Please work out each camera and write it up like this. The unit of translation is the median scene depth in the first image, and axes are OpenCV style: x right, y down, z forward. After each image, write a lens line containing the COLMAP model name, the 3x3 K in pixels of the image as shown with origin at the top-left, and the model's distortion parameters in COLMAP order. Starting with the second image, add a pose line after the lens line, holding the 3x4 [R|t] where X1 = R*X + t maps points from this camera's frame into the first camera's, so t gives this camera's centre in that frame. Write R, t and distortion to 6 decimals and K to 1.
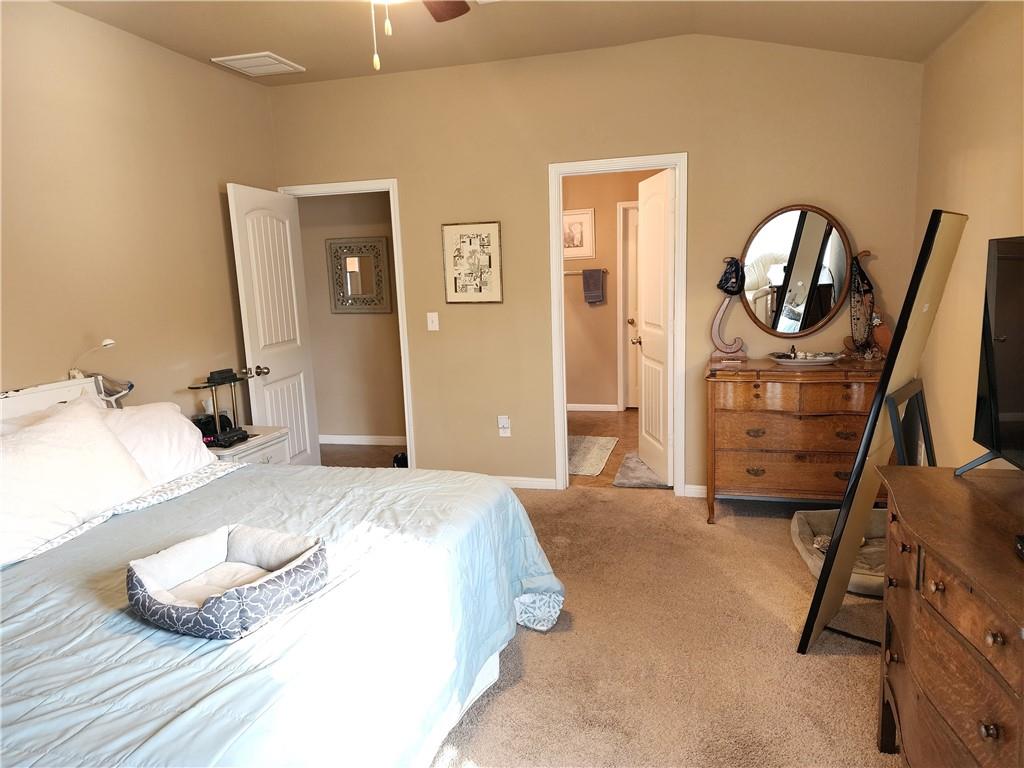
lens RADIAL K [[690.7, 0, 509.5], [0, 690.7, 383.7], [0, 0, 1]] dist [0.078605, -0.064152]
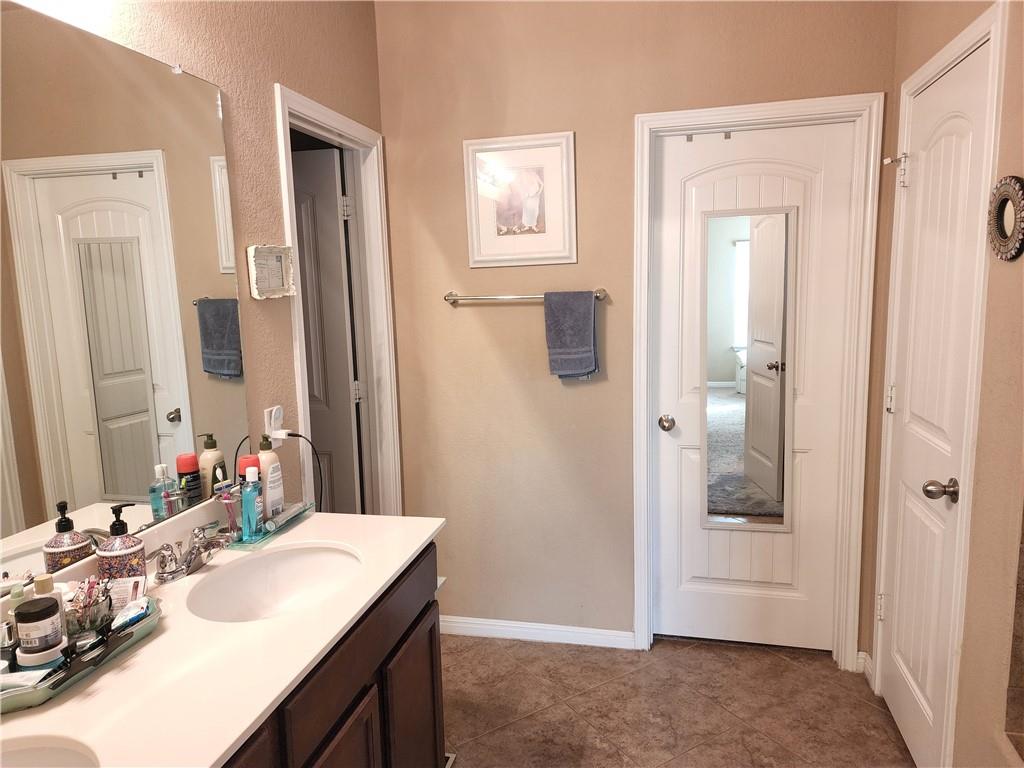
lens RADIAL K [[690.7, 0, 513.6], [0, 690.7, 384.5], [0, 0, 1]] dist [0.078605, -0.064152]
pose [[0.999938, 0.011057, -0.001289, 0.089820], [-0.011097, 0.999284, -0.036183, -0.098973], [0.000888, 0.036195, 0.999344, 0.617123]]
